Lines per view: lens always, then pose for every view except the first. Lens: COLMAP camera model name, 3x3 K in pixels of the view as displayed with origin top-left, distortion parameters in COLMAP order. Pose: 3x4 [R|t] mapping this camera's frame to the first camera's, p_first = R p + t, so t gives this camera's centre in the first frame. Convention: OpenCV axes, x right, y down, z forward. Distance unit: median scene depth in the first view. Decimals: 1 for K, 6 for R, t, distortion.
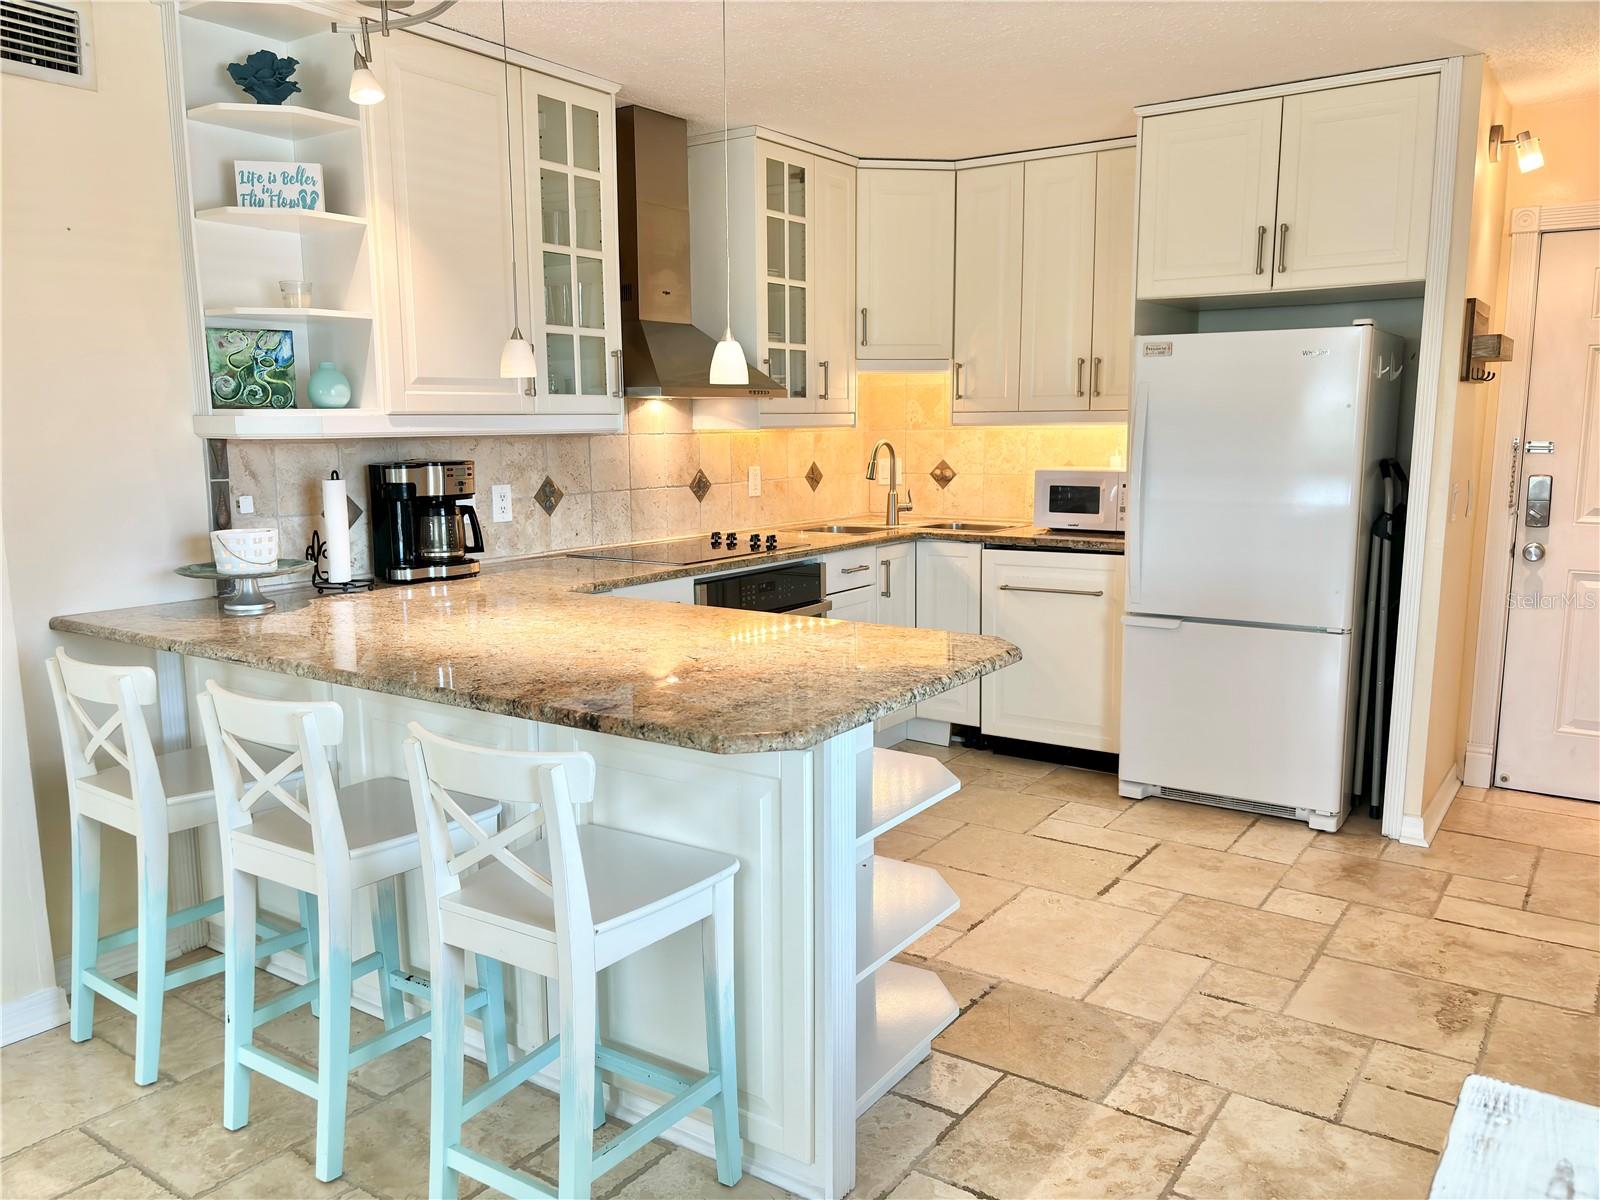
lens RADIAL K [[1200.5, 0, 796.8], [0, 1200.5, 610.2], [0, 0, 1]] dist [0.047748, -0.055908]
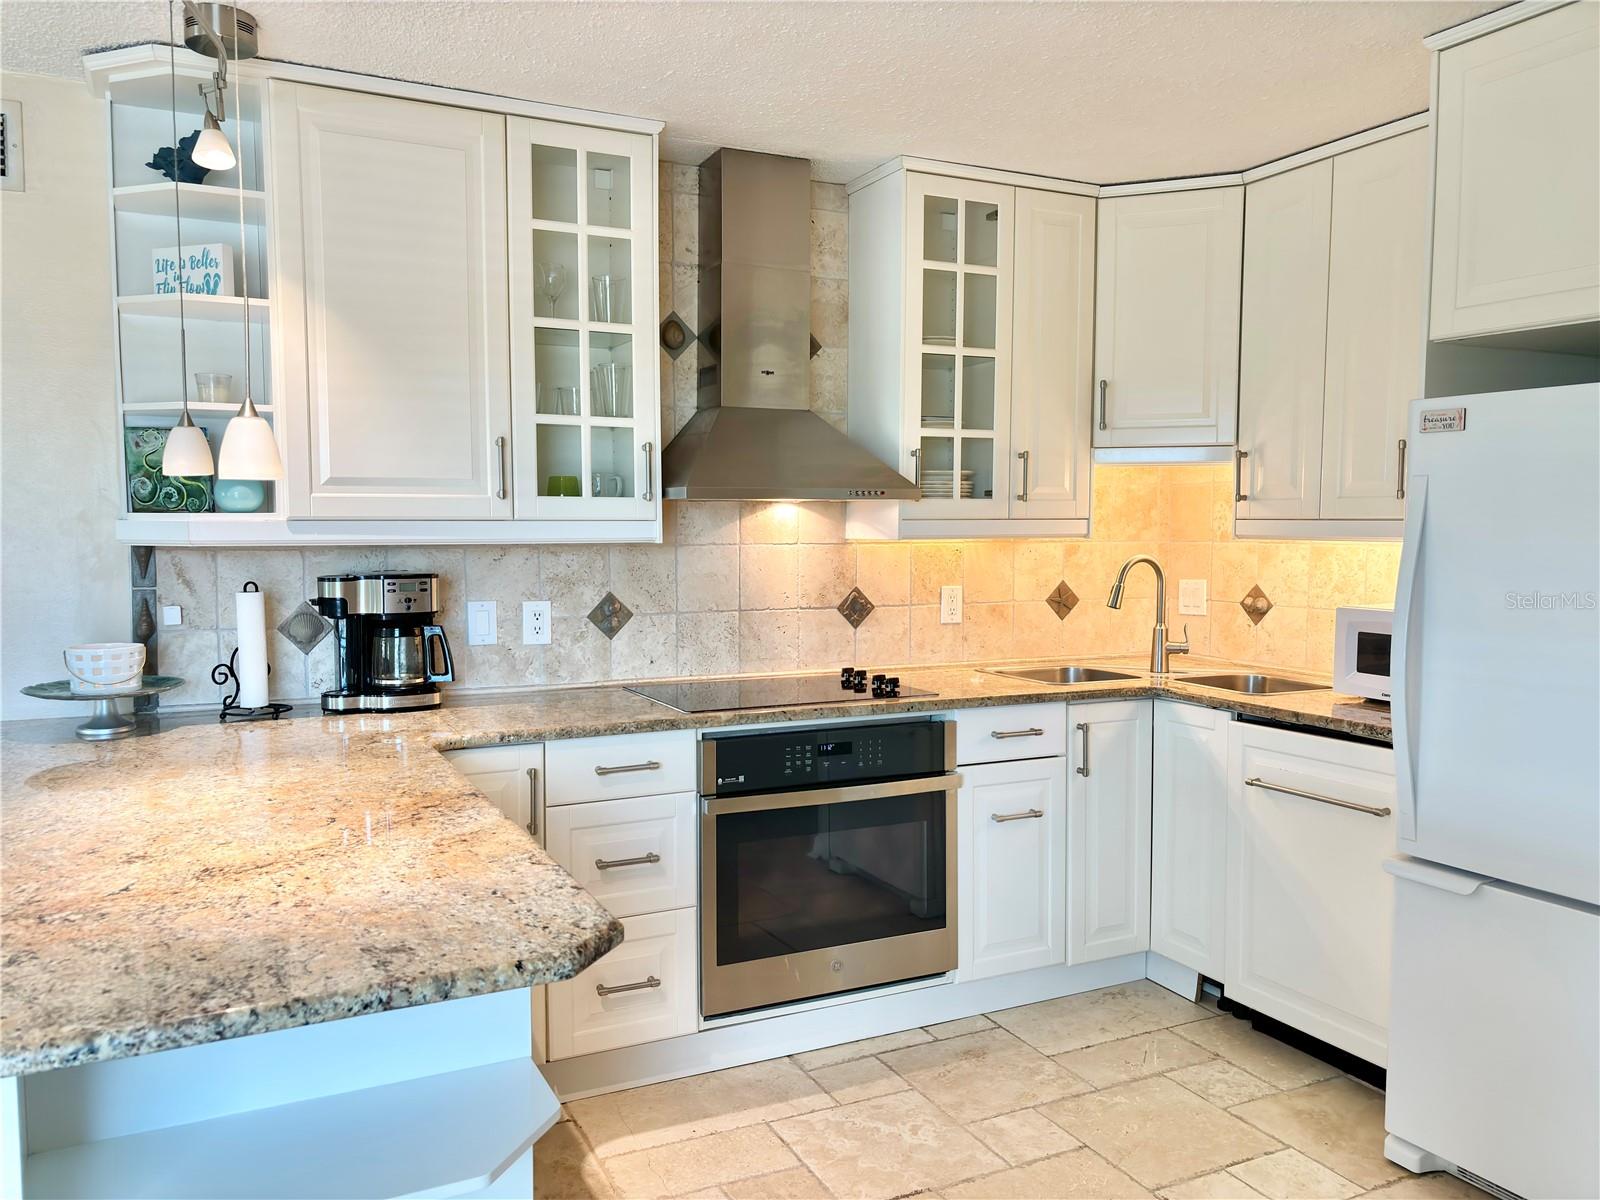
lens RADIAL K [[1200.5, 0, 796.1], [0, 1200.5, 609.3], [0, 0, 1]] dist [0.047748, -0.055908]
pose [[0.871665, 0.044557, -0.488072, 0.328379], [-0.084864, 0.994538, -0.060768, -0.061696], [0.482698, 0.094389, 0.870685, 0.344634]]
